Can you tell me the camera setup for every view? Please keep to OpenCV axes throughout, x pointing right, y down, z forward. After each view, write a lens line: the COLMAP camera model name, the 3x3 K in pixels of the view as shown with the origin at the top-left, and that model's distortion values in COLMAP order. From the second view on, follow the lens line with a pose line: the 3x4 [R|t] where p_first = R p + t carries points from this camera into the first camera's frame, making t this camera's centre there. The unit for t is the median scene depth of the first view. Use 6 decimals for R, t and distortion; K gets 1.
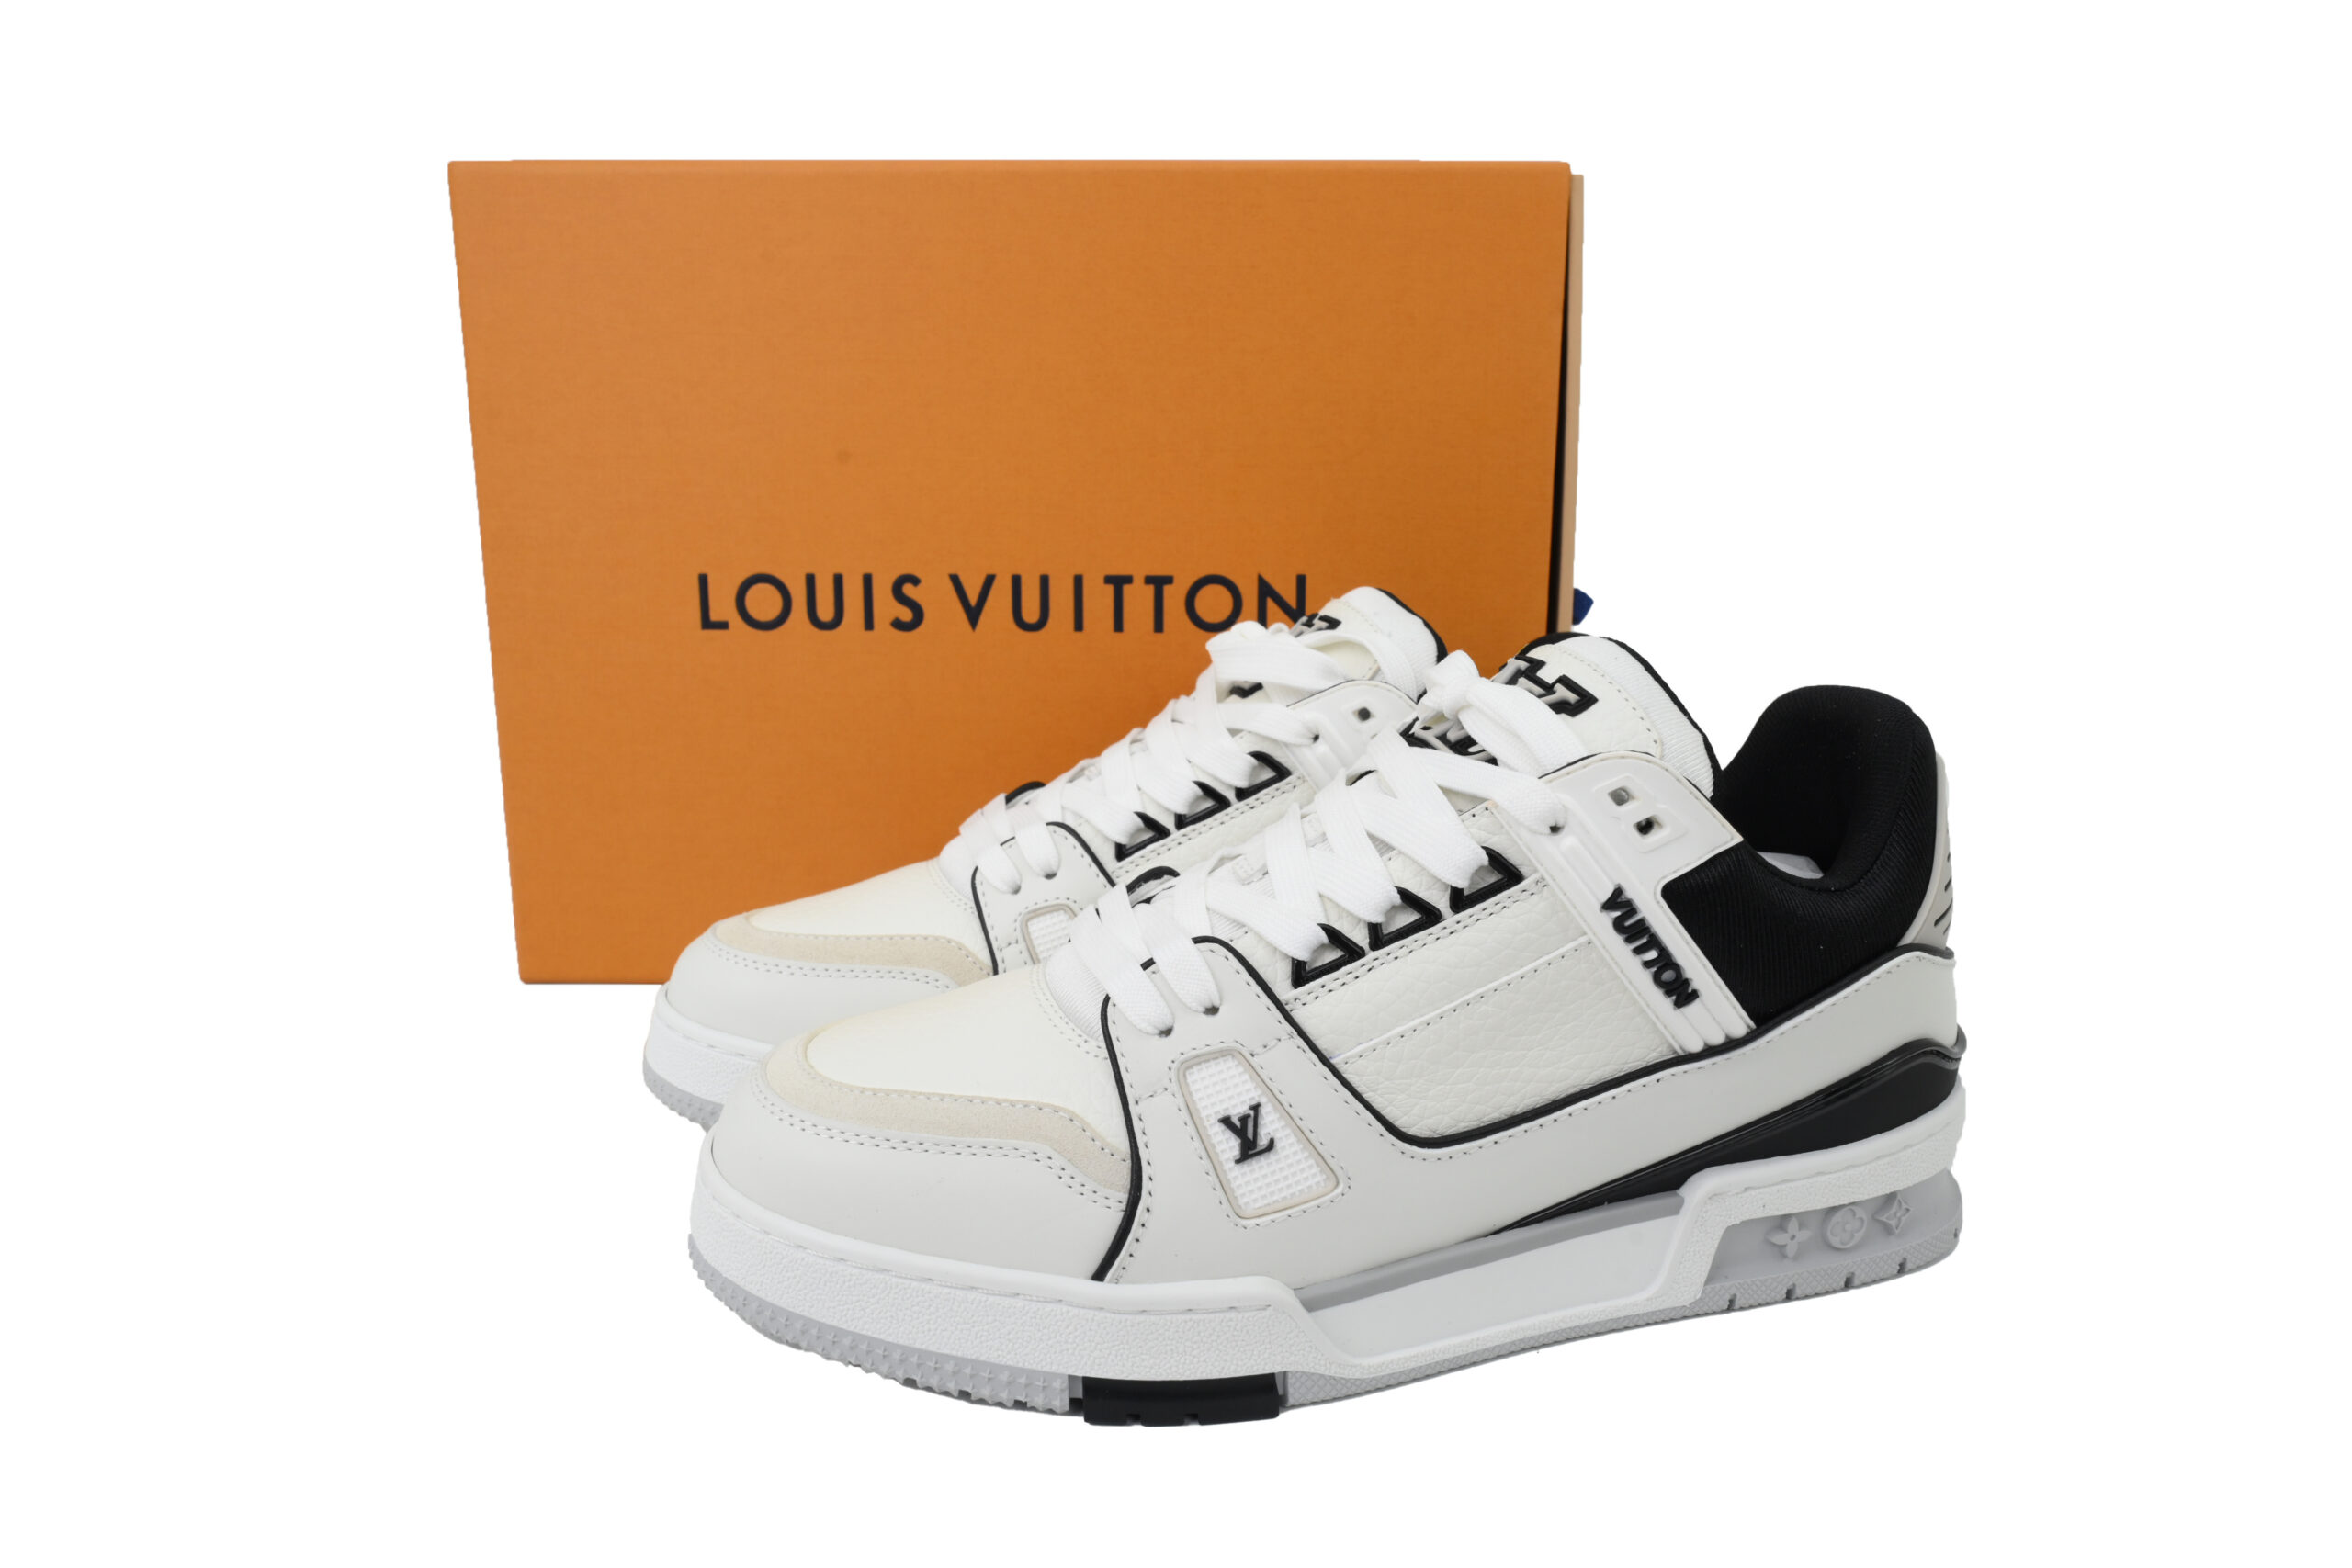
lens RADIAL K [[1361.4, 0, 1176.0], [0, 1361.4, 784.0], [0, 0, 1]] dist [0.001565, -0.000398]
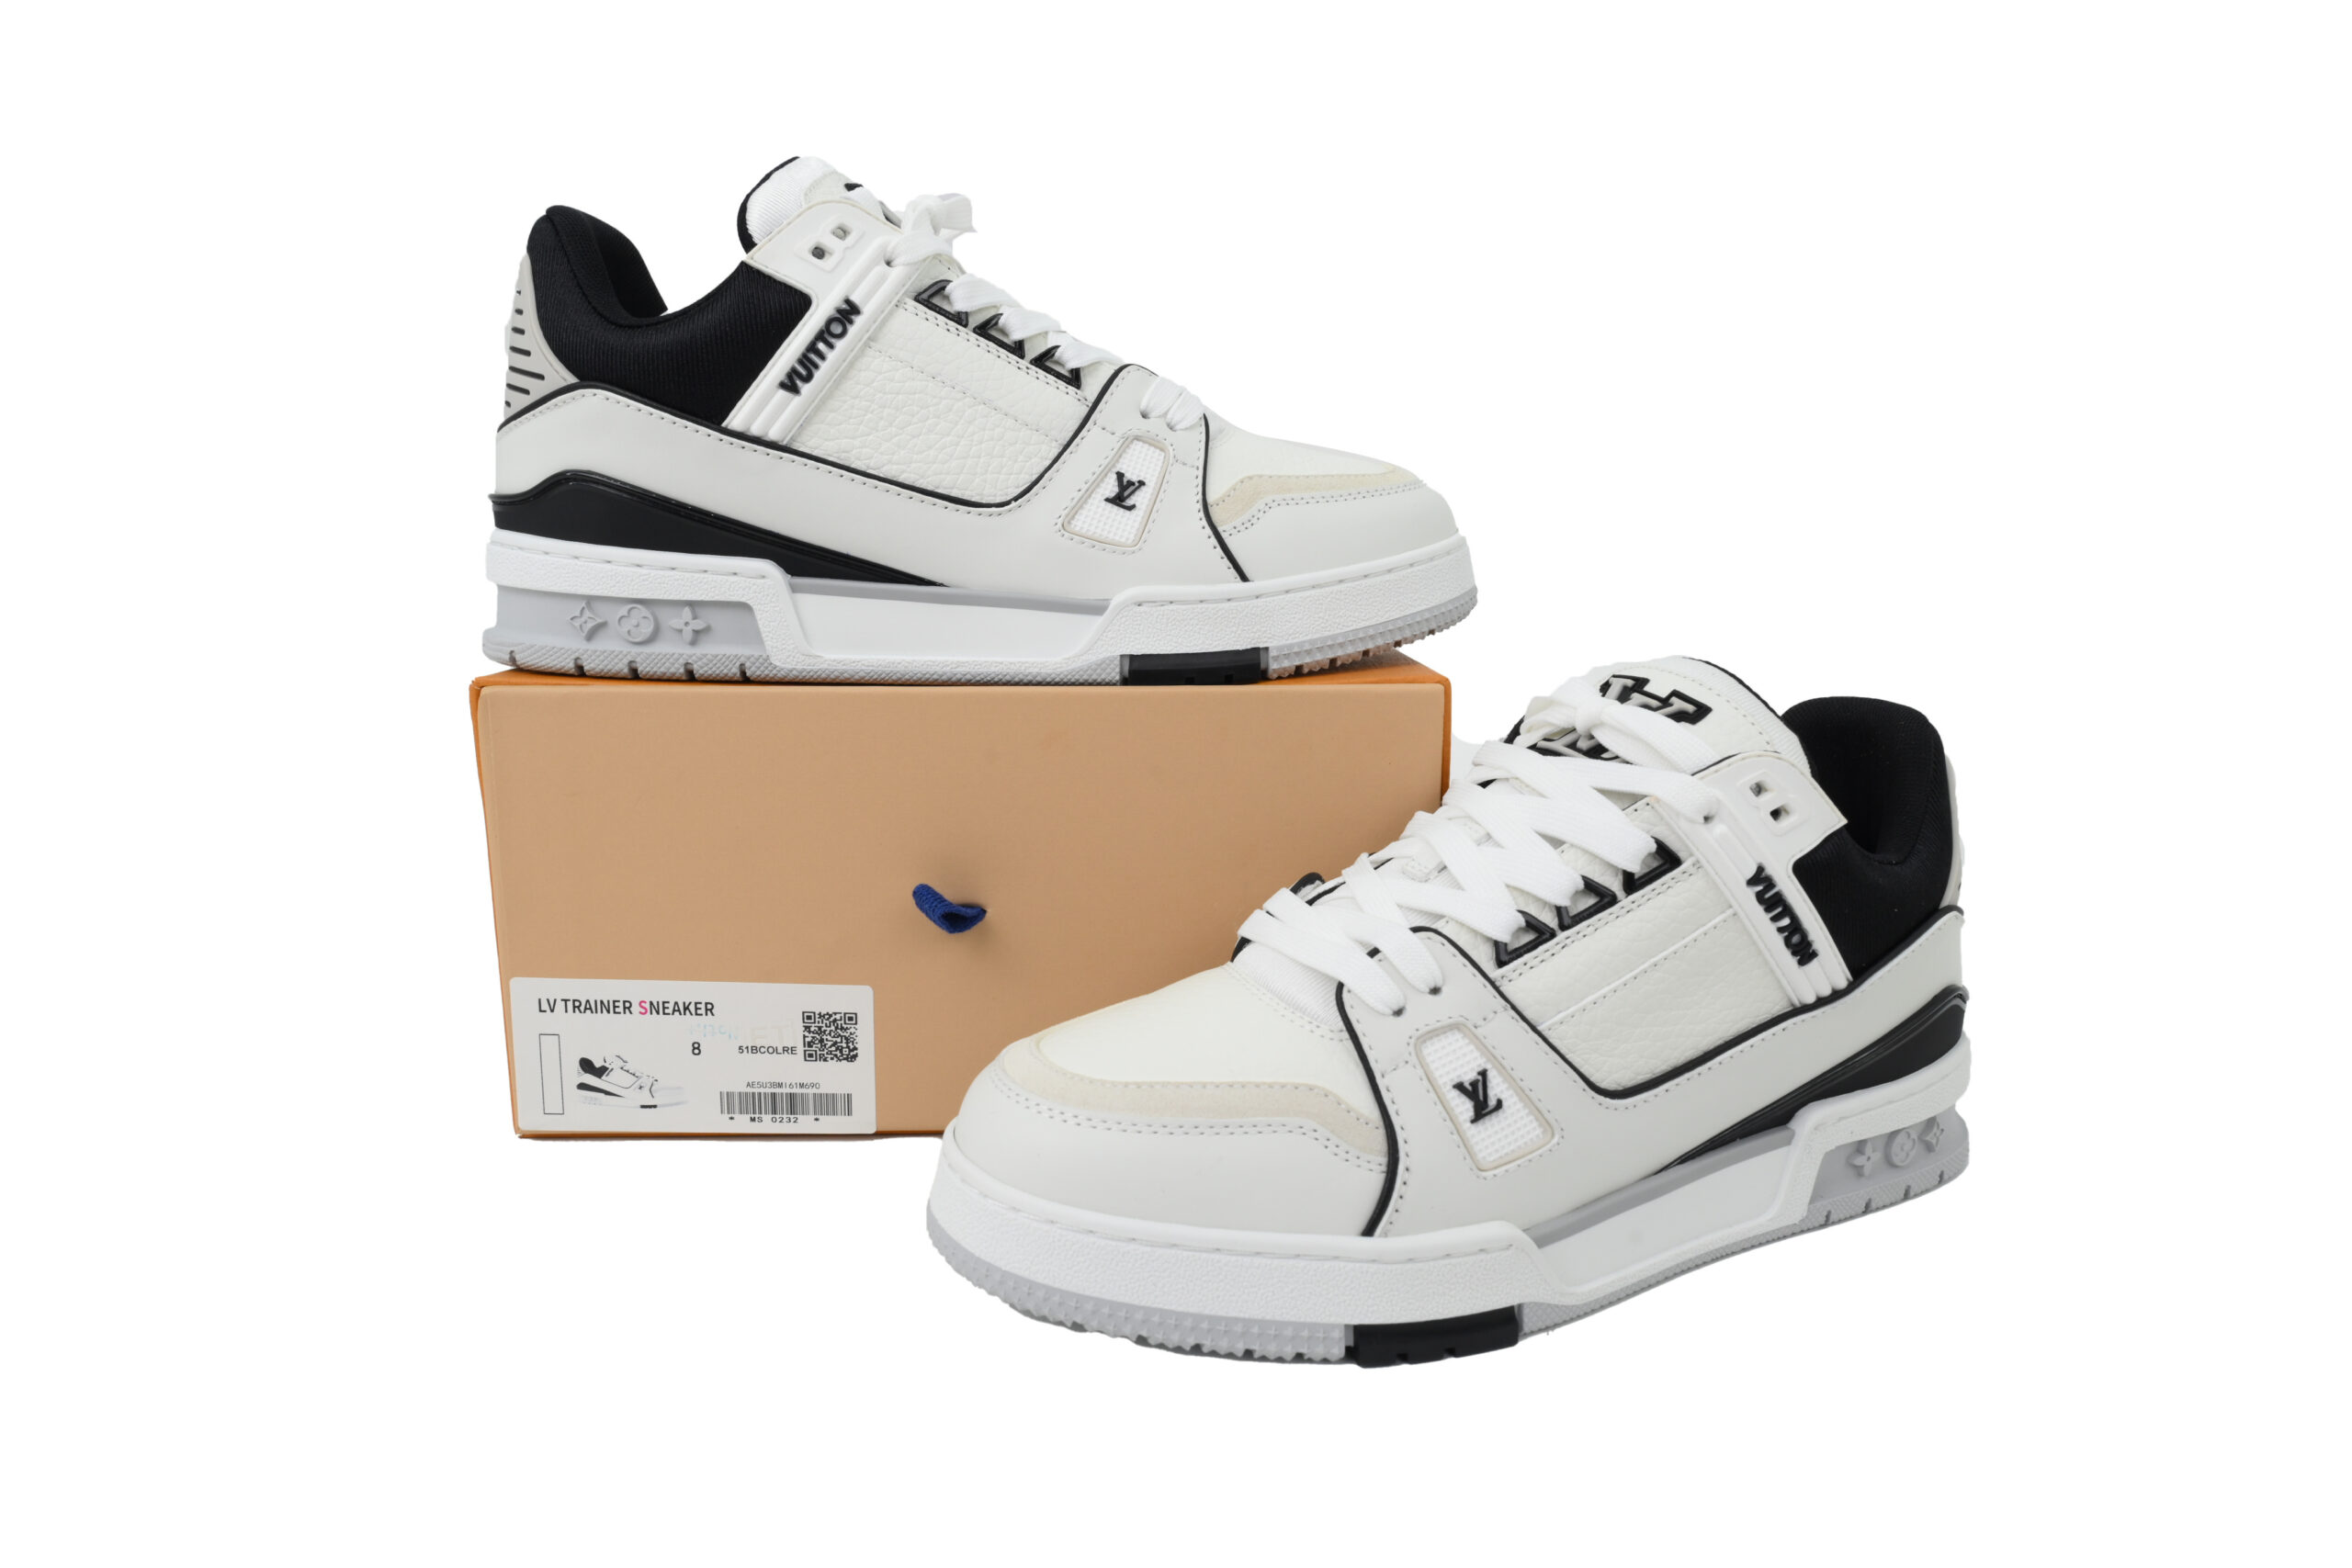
lens RADIAL K [[1361.4, 0, 1176.0], [0, 1361.4, 784.0], [0, 0, 1]] dist [0.001565, -0.000398]
pose [[0.983860, -0.032947, 0.175881, -0.379466], [0.037583, 0.999027, -0.023090, 0.013013], [-0.174949, 0.029327, 0.984141, -0.079559]]
